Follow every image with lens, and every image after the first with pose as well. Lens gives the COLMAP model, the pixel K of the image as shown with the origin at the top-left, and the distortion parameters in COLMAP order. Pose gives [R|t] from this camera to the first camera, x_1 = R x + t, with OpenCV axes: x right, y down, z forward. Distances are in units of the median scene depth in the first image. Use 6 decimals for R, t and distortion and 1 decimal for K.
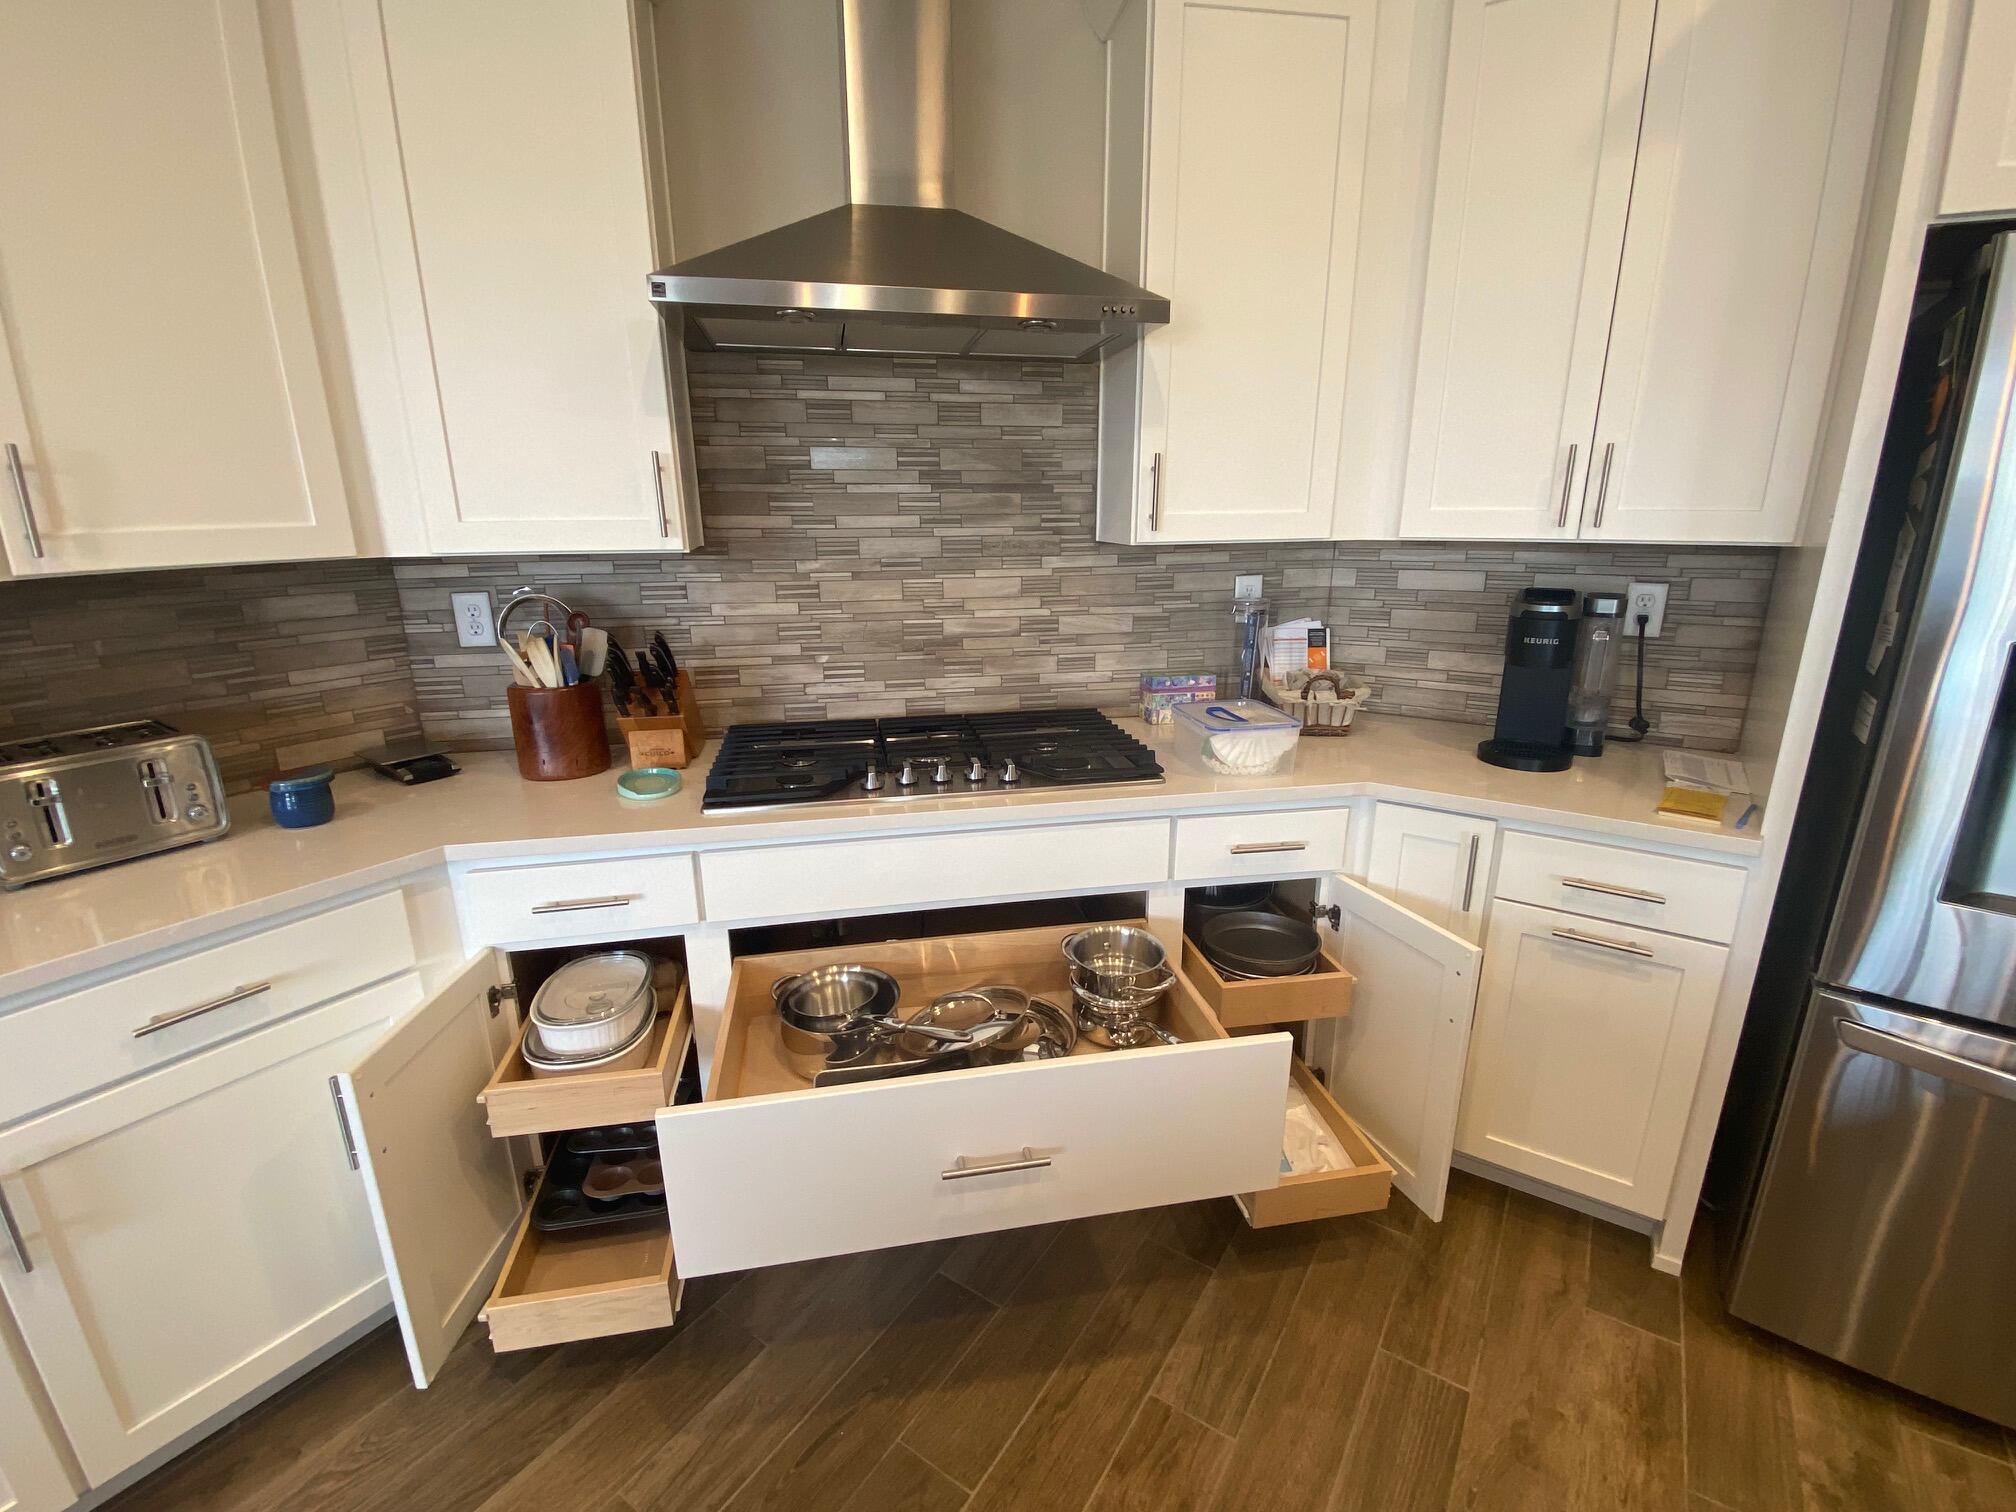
lens RADIAL K [[888.3, 0, 1008.0], [0, 888.3, 756.0], [0, 0, 1]] dist [-0.013990, 0.000023]
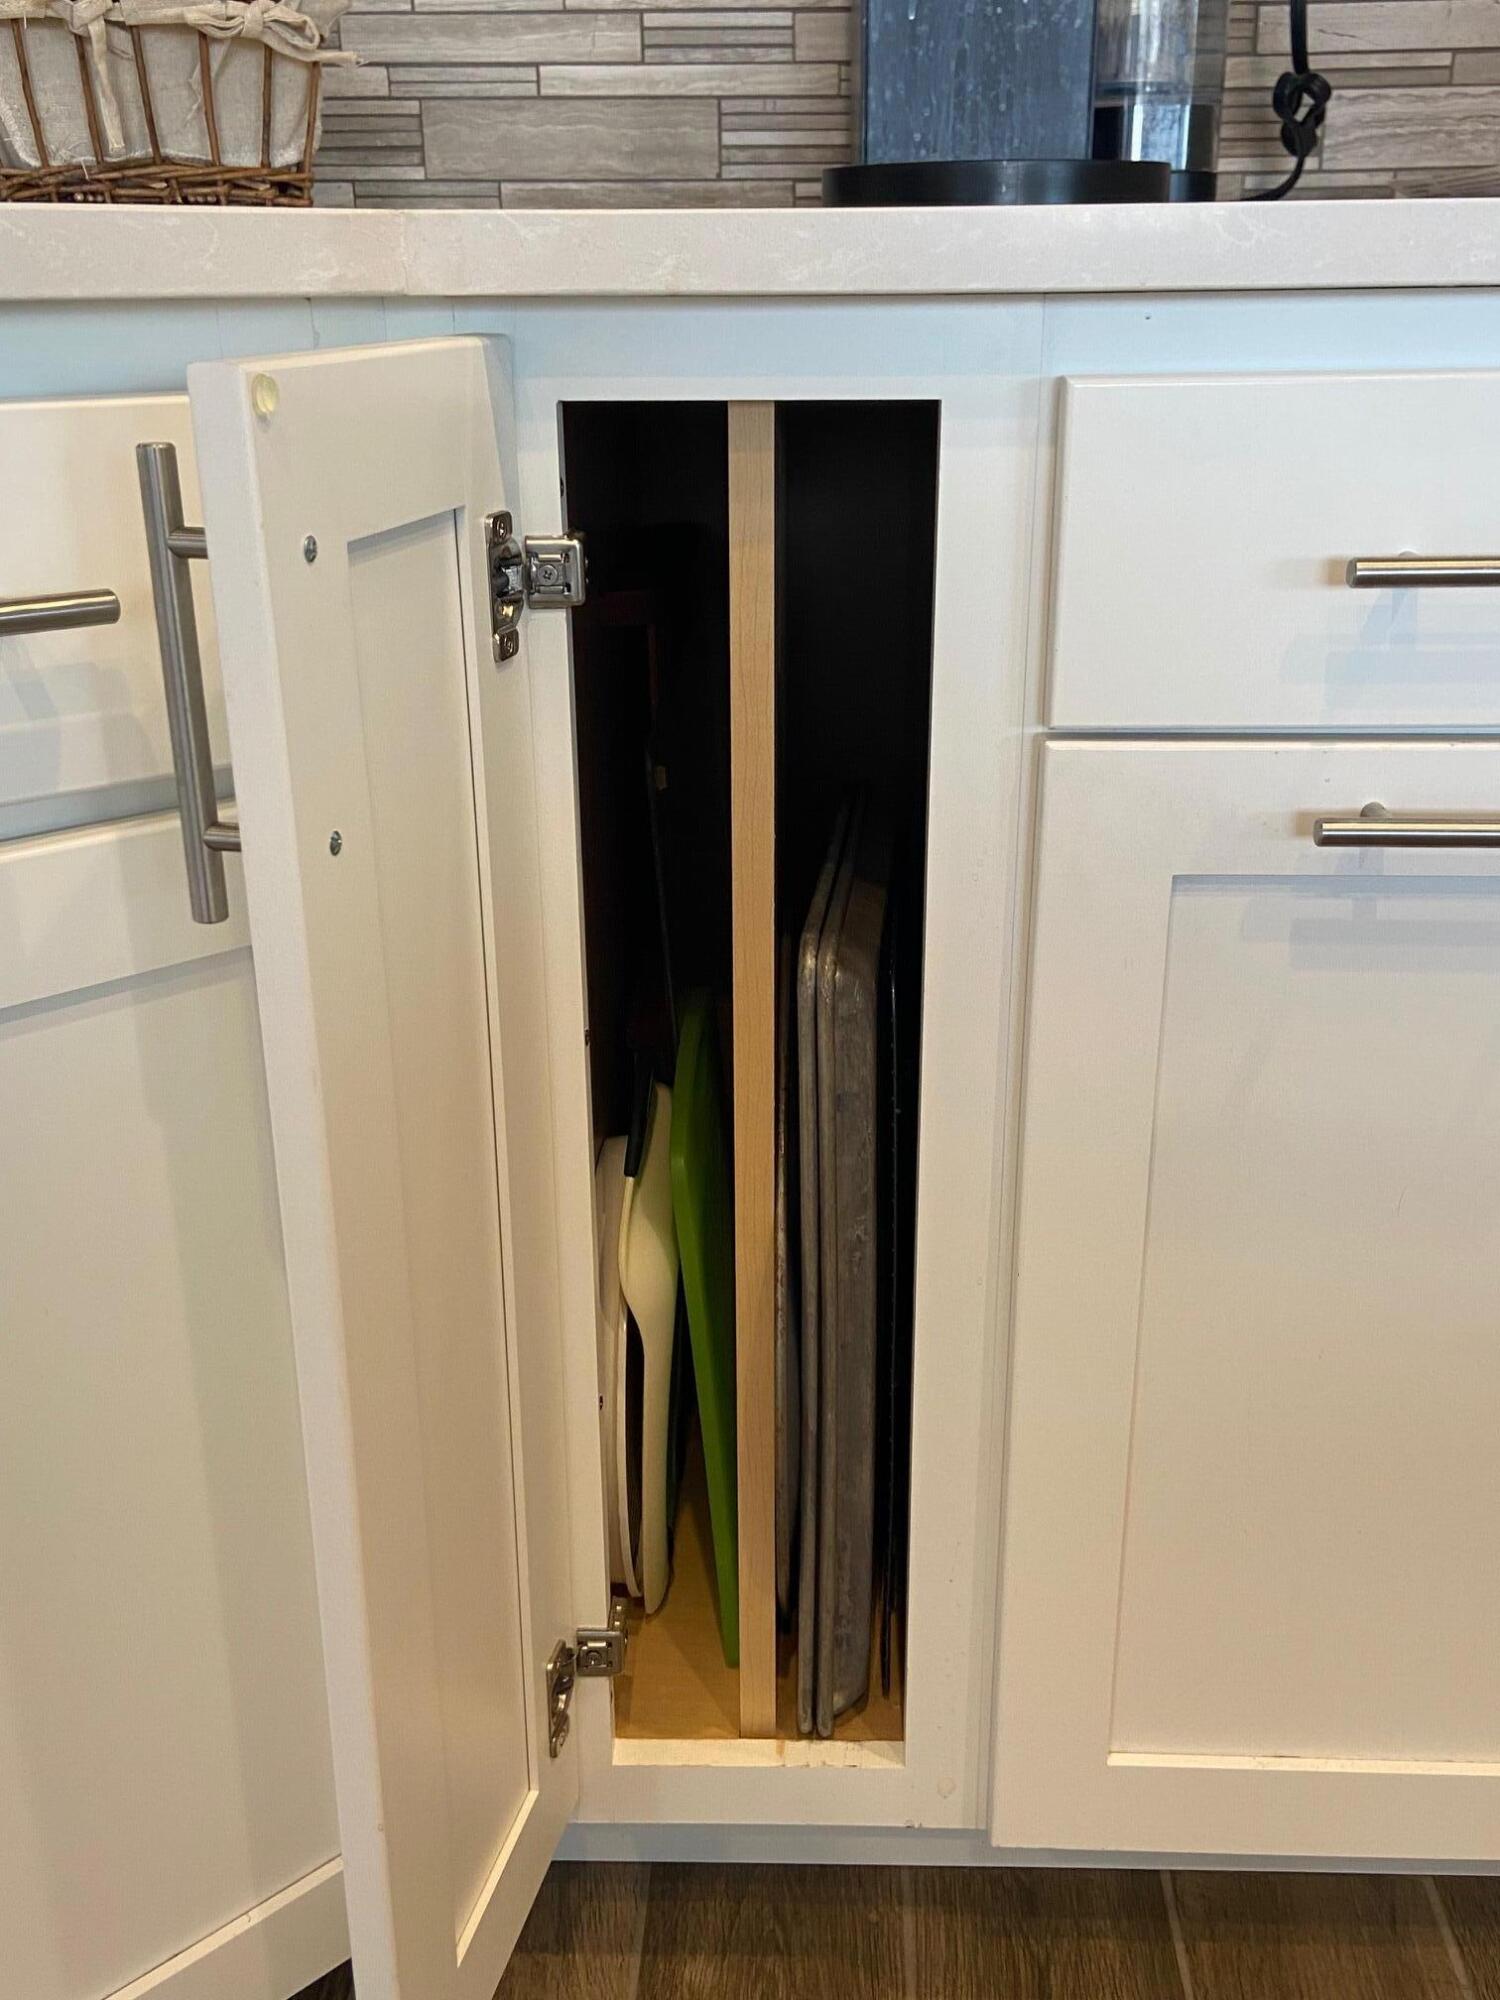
lens RADIAL K [[1912.2, 0, 750.0], [0, 1912.2, 1000.0], [0, 0, 1]] dist [0.066498, -0.020821]
pose [[0.842922, -0.196241, 0.500971, 0.193559], [0.146794, 0.979667, 0.136764, 0.120391], [-0.517623, -0.041742, 0.854590, 0.514148]]
